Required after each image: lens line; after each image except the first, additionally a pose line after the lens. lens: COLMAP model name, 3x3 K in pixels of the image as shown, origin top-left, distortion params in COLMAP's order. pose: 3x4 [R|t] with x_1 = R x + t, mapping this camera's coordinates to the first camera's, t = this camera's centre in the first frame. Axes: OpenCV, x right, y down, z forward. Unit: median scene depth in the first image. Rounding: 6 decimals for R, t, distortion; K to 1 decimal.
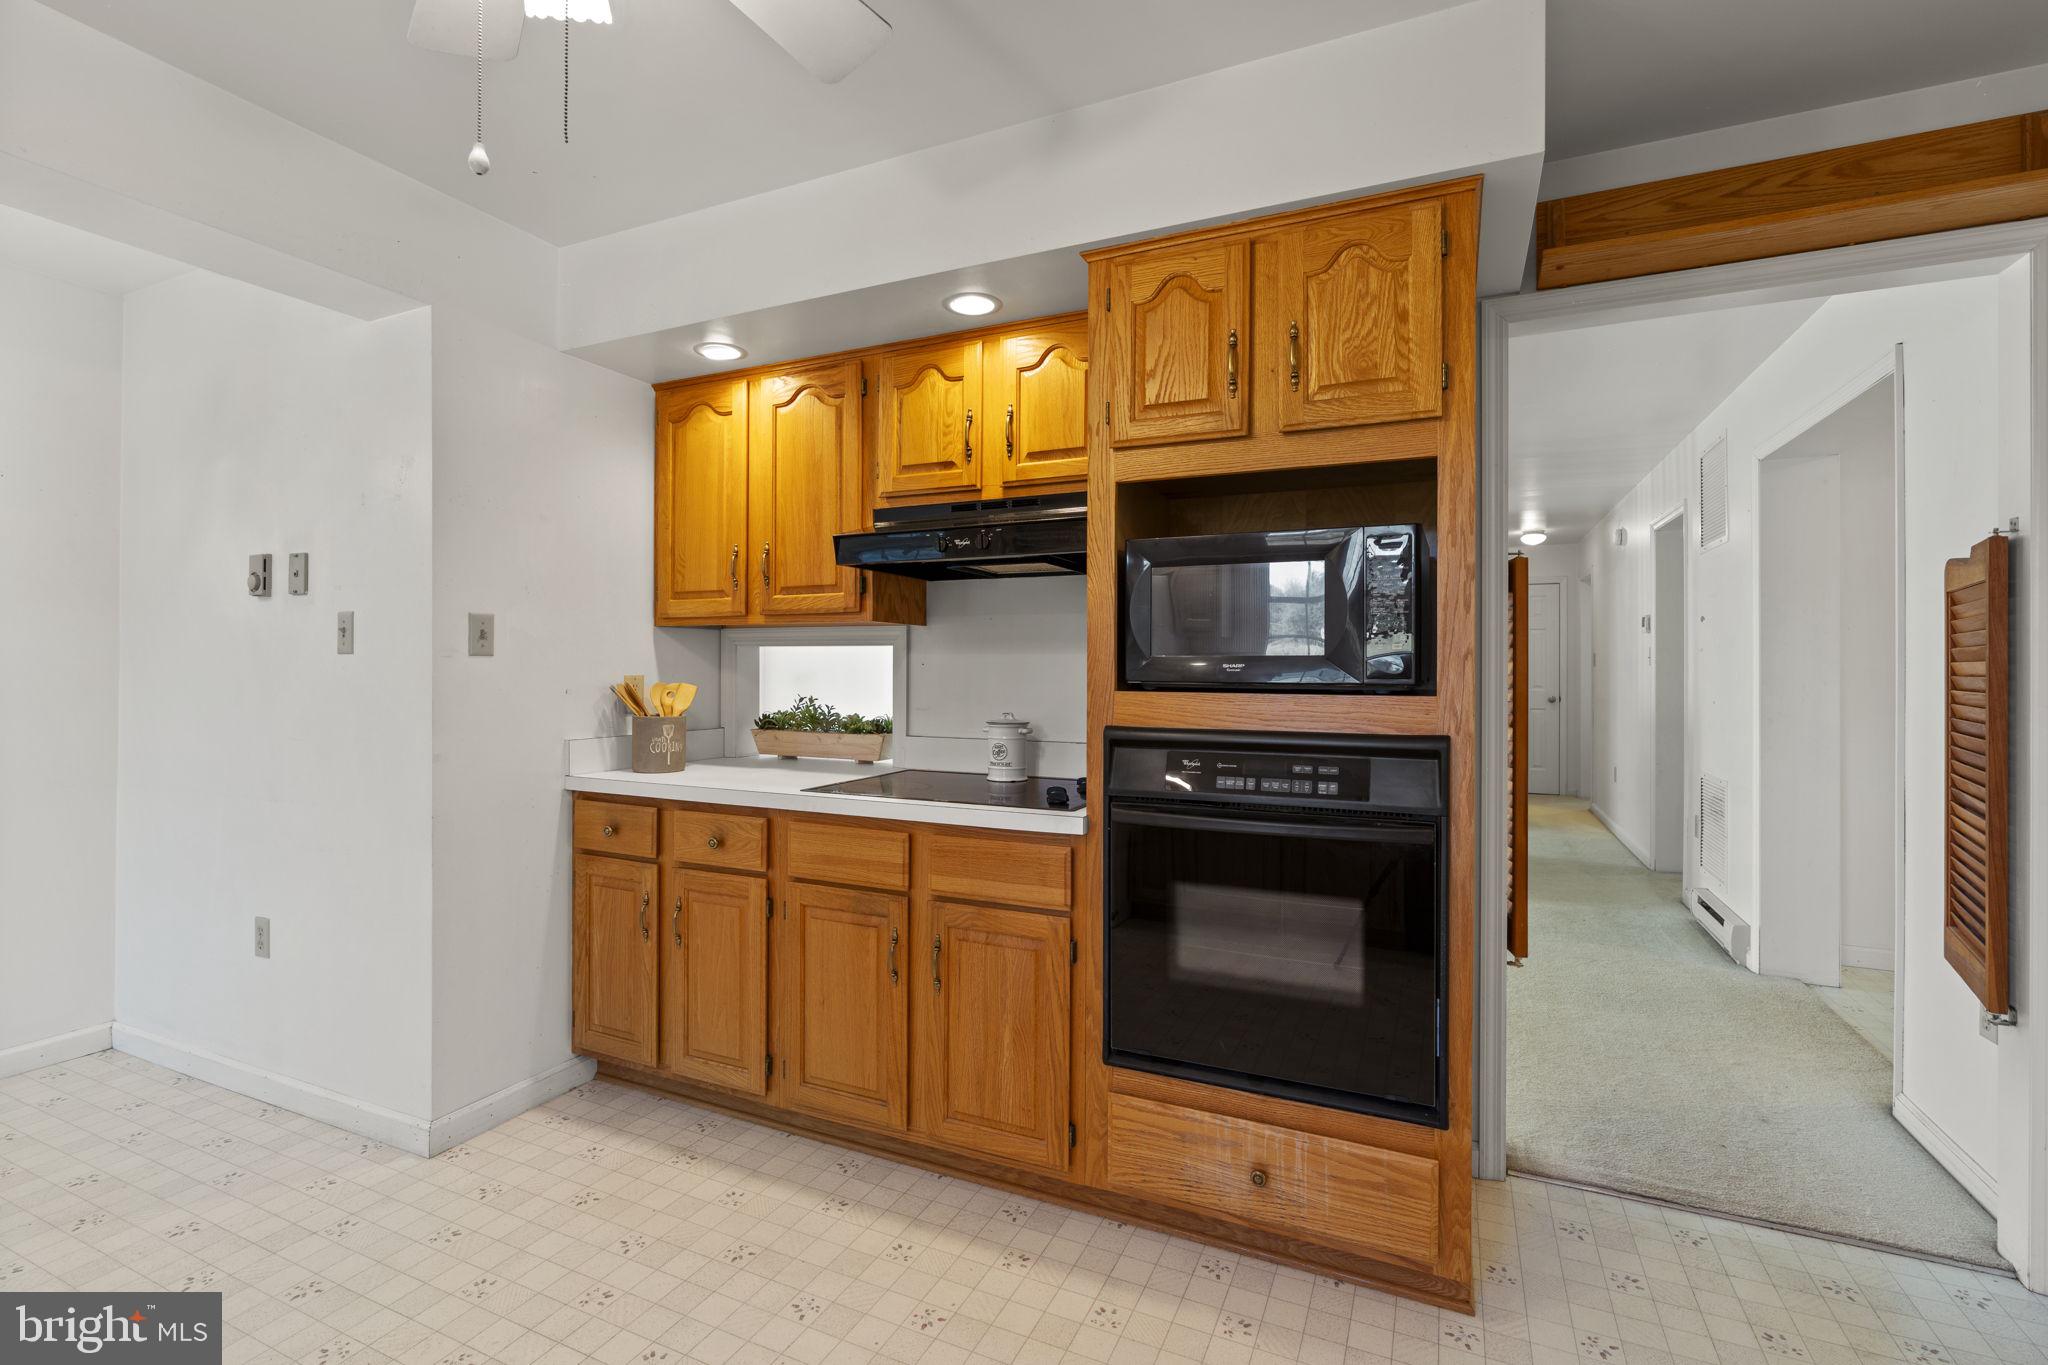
lens RADIAL K [[905.4, 0, 1022.9], [0, 905.4, 662.8], [0, 0, 1]] dist [-0.009193, 0.000008]
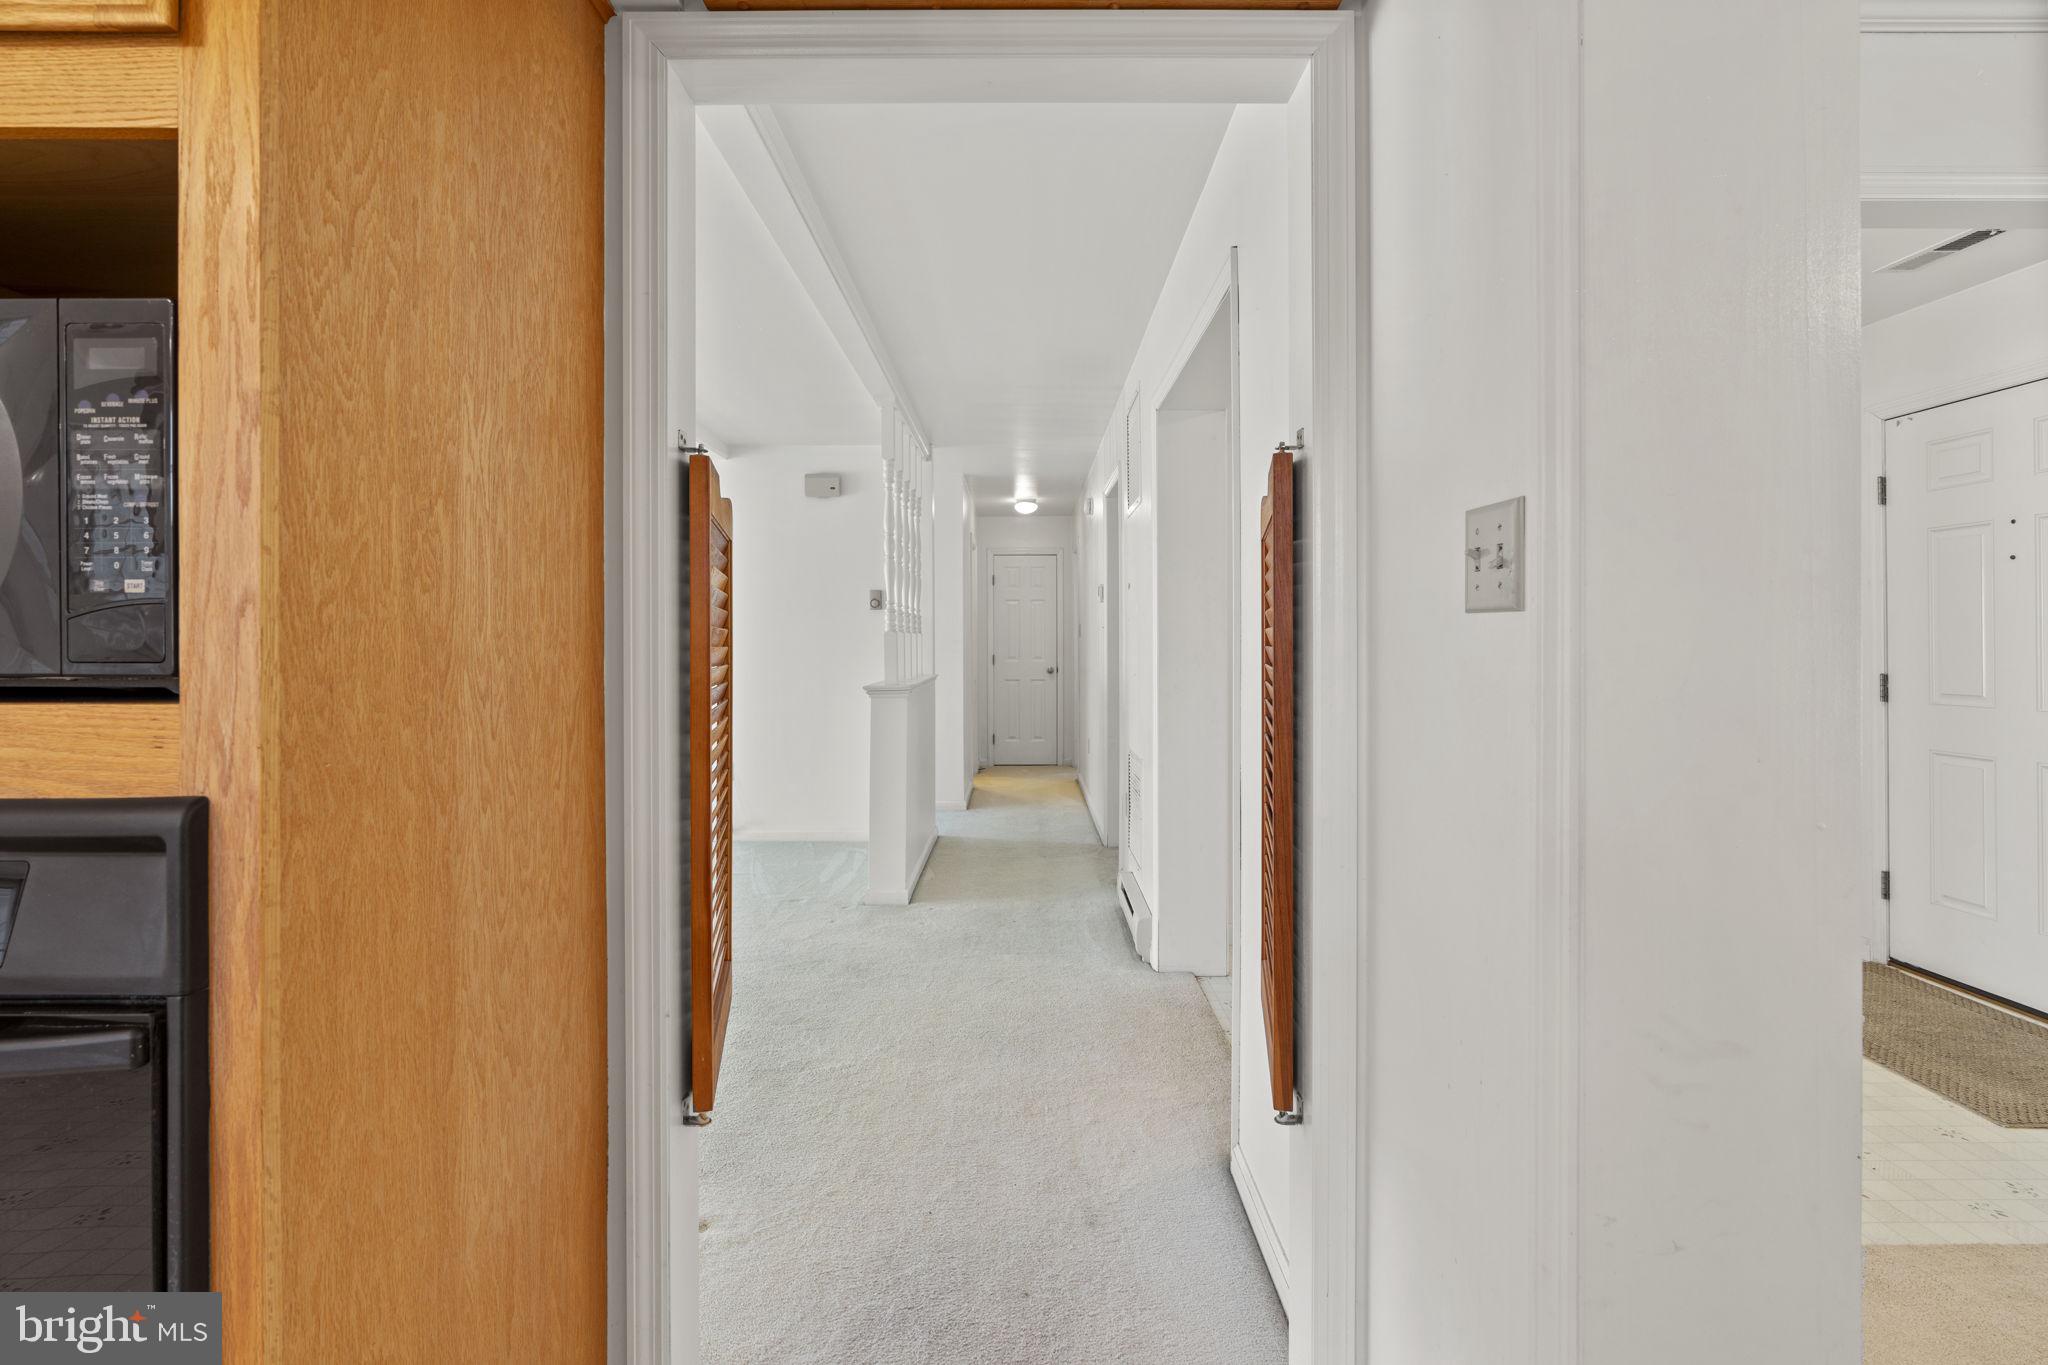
lens RADIAL K [[914.6, 0, 1022.1], [0, 914.6, 642.0], [0, 0, 1]] dist [-0.002563, -0.000379]
pose [[0.906341, -0.004885, 0.422518, 0.438213], [0.001933, 0.999971, 0.007413, 0.003982], [-0.422542, -0.005902, 0.906324, 0.312996]]
